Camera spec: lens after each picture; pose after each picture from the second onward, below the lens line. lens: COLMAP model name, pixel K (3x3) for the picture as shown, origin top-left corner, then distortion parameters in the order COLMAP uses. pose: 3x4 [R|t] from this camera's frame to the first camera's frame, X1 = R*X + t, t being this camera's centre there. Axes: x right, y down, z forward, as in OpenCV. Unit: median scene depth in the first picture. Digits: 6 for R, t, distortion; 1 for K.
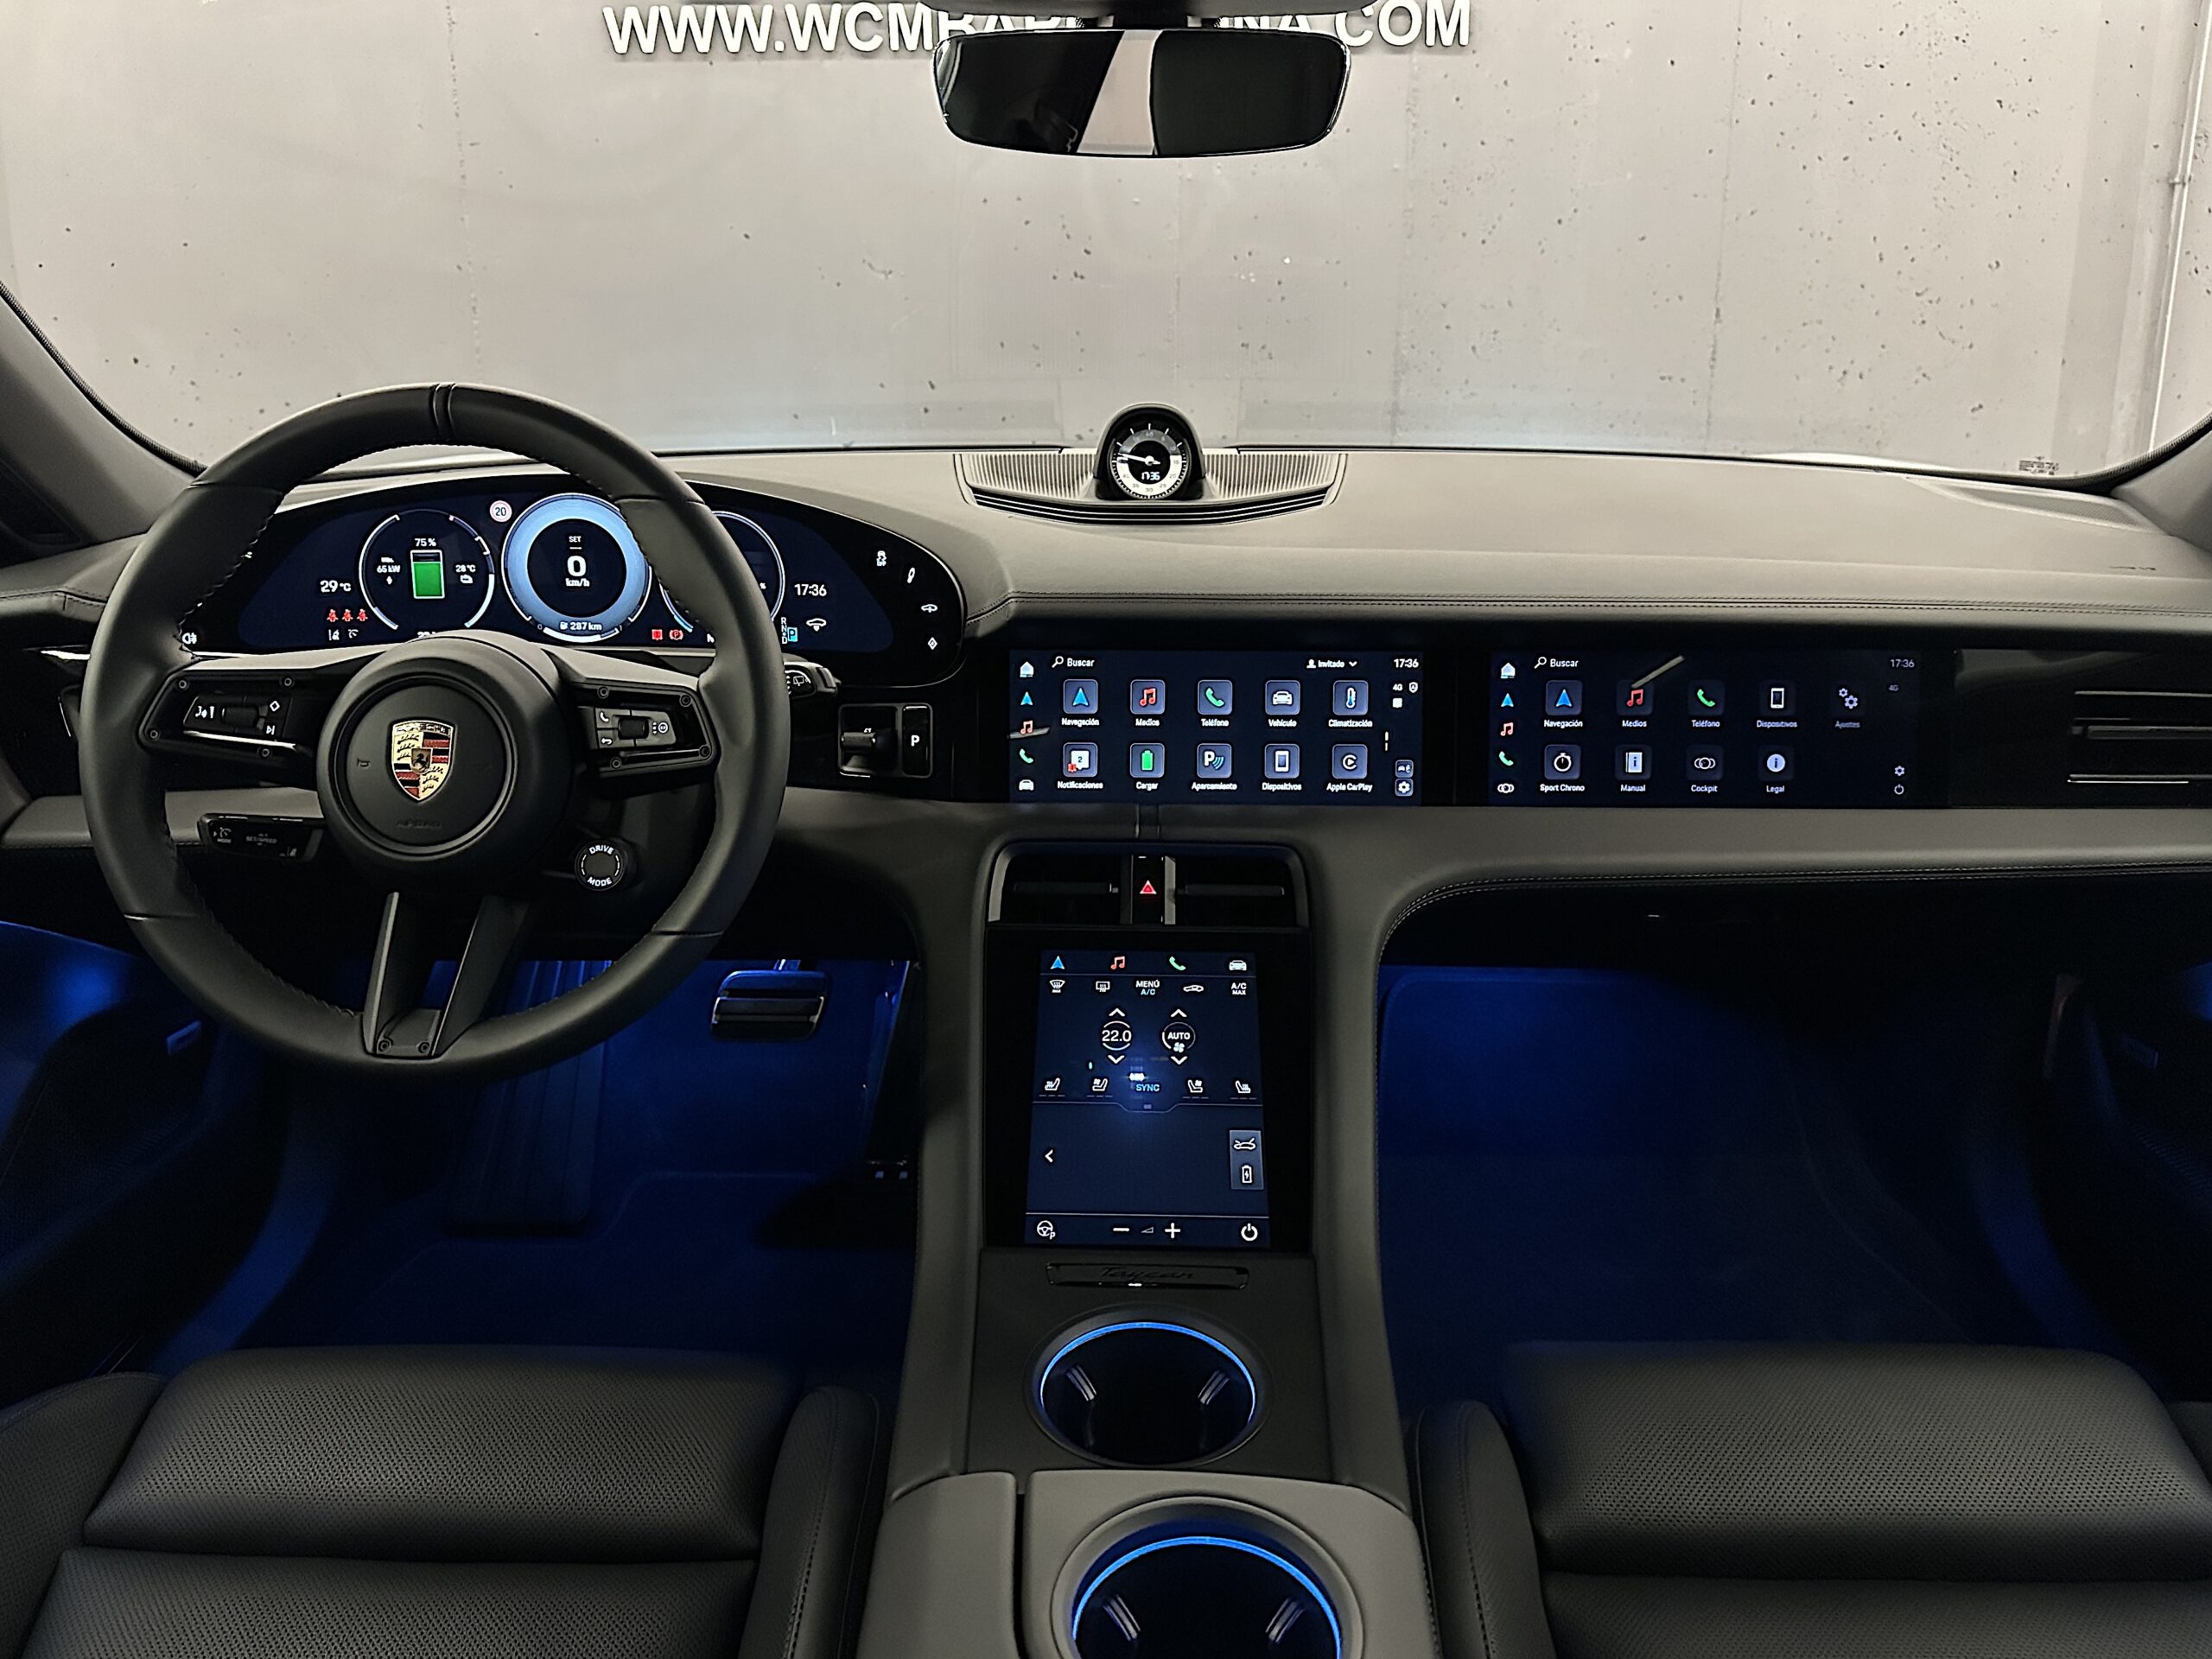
lens RADIAL K [[1606.0, 0, 1148.1], [0, 1606.0, 820.2], [0, 0, 1]] dist [0.086158, -0.263534]
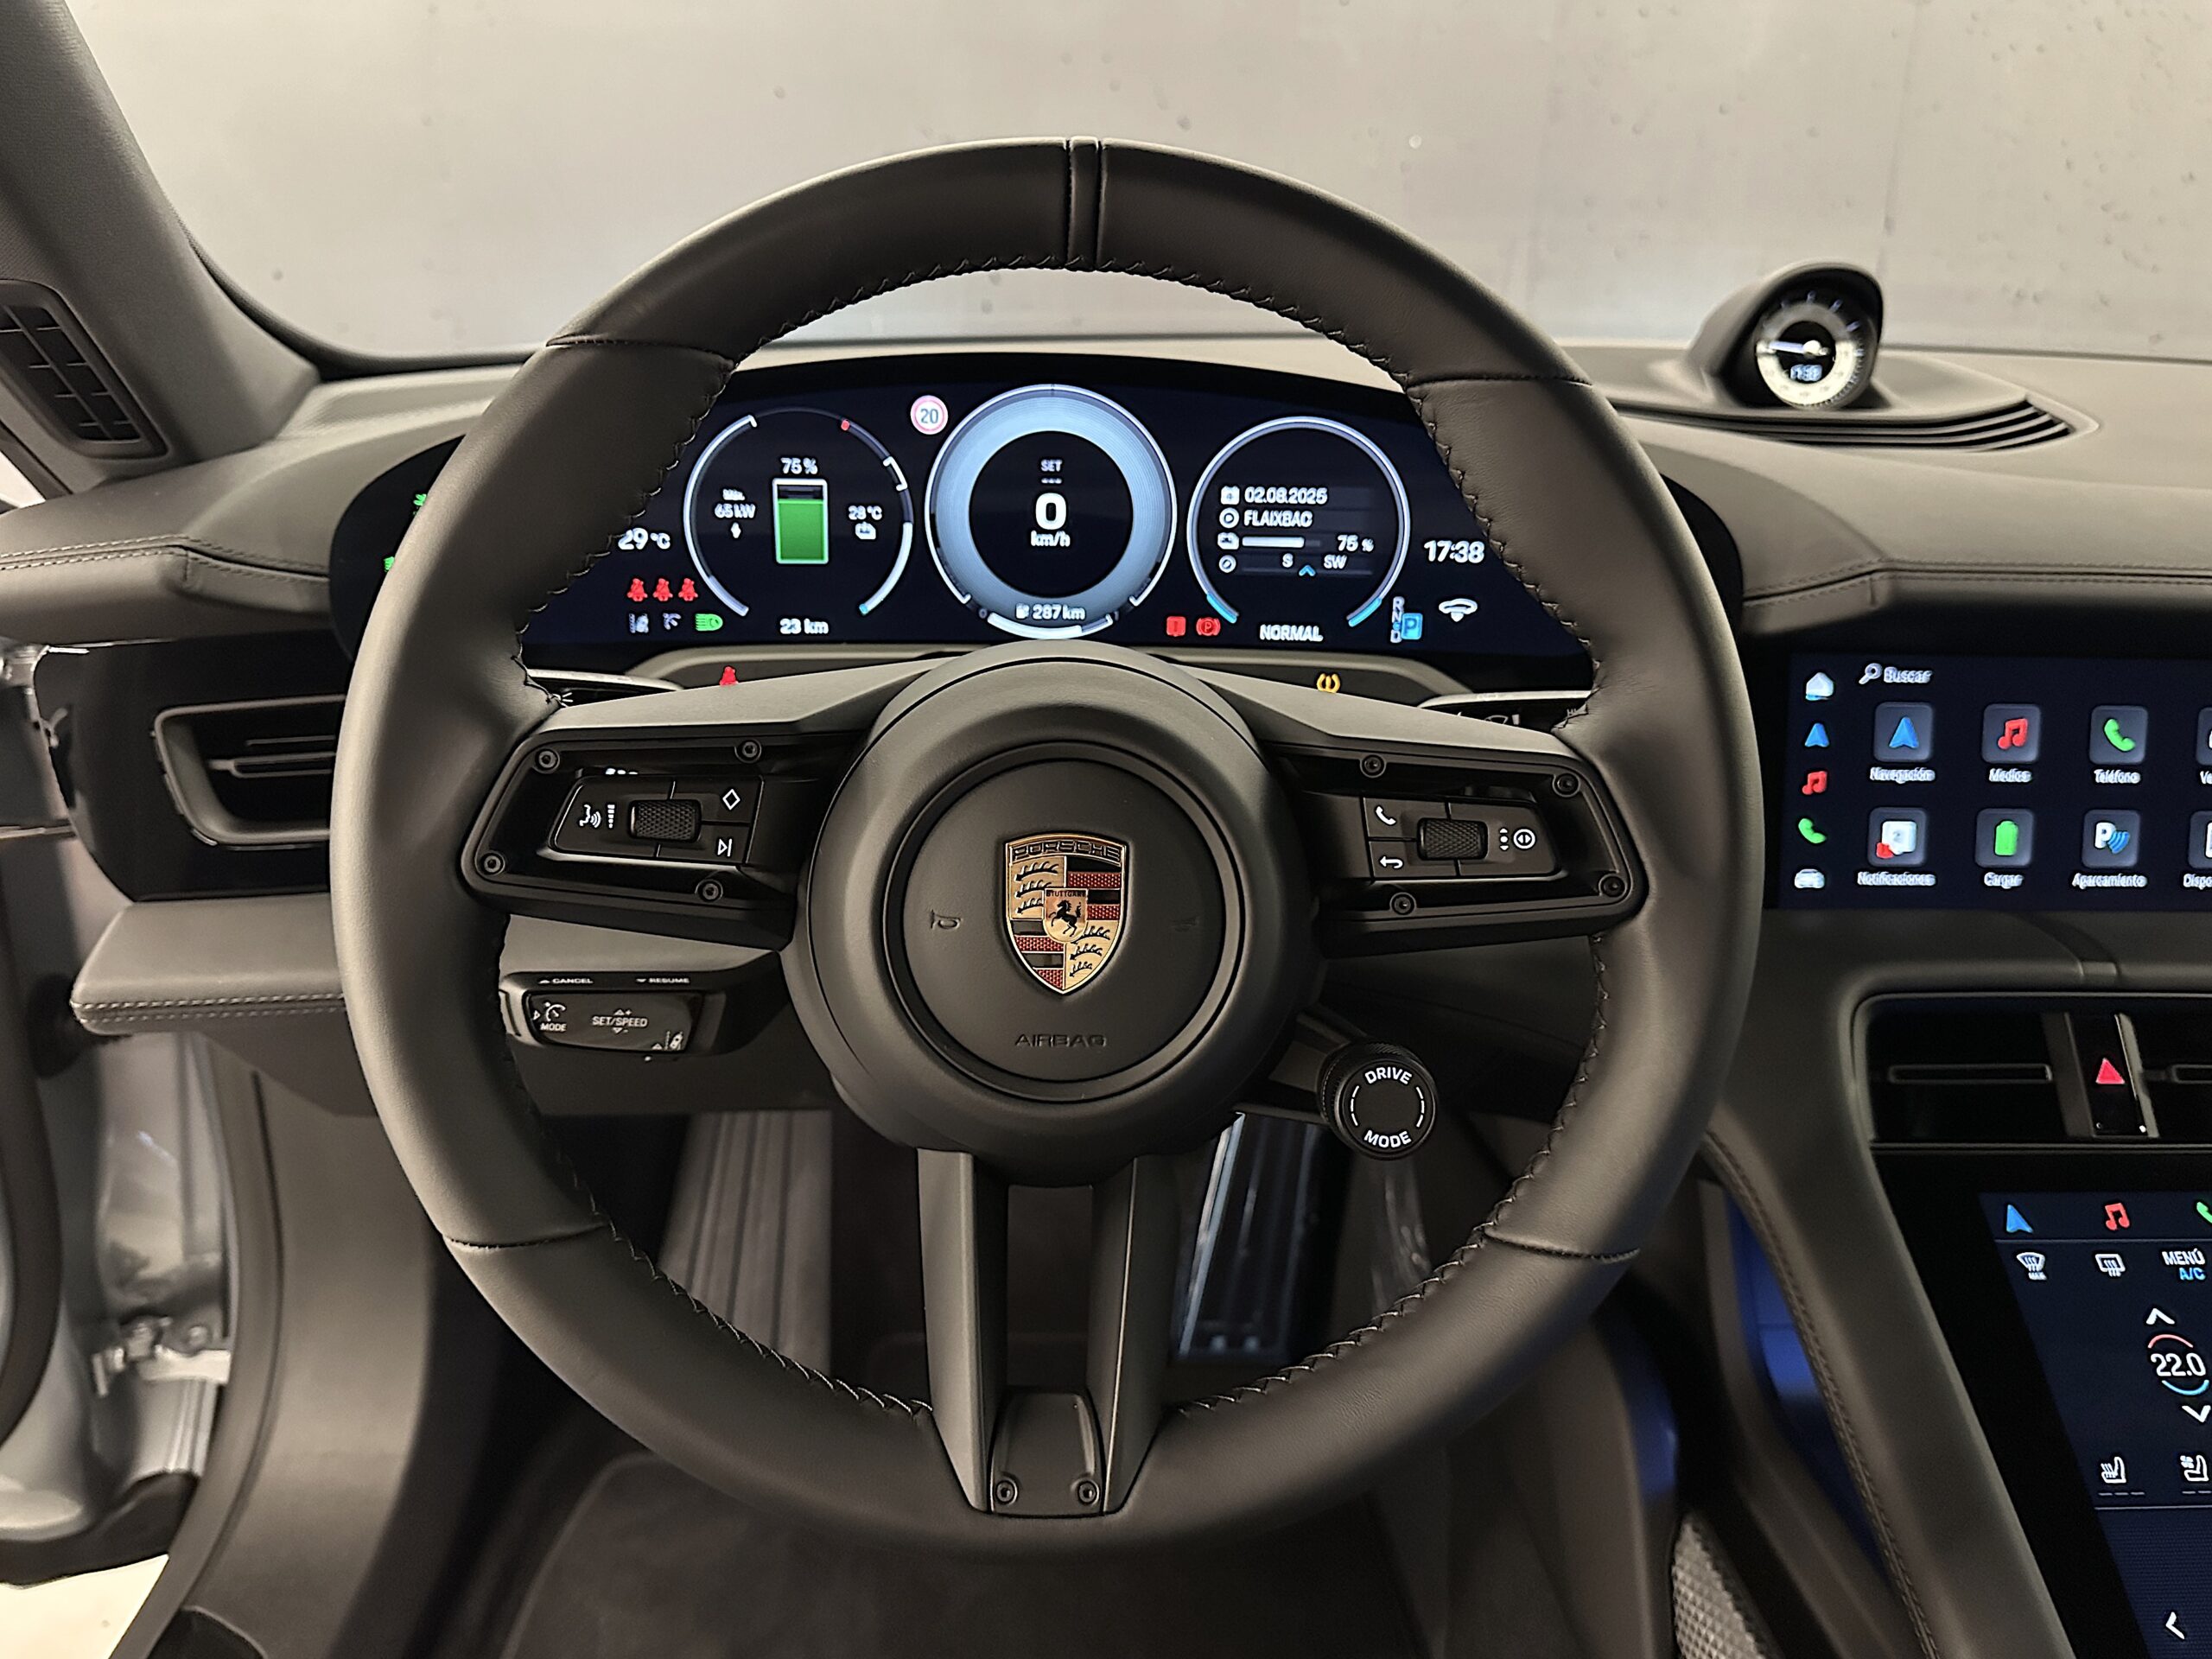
lens RADIAL K [[1581.3, 0, 1106.0], [0, 1581.3, 829.5], [0, 0, 1]] dist [0.085471, -0.135262]
pose [[0.998841, -0.000822, 0.048125, -0.364077], [-0.001303, 0.999026, 0.044111, -0.066030], [-0.048114, -0.044122, 0.997867, 0.412532]]
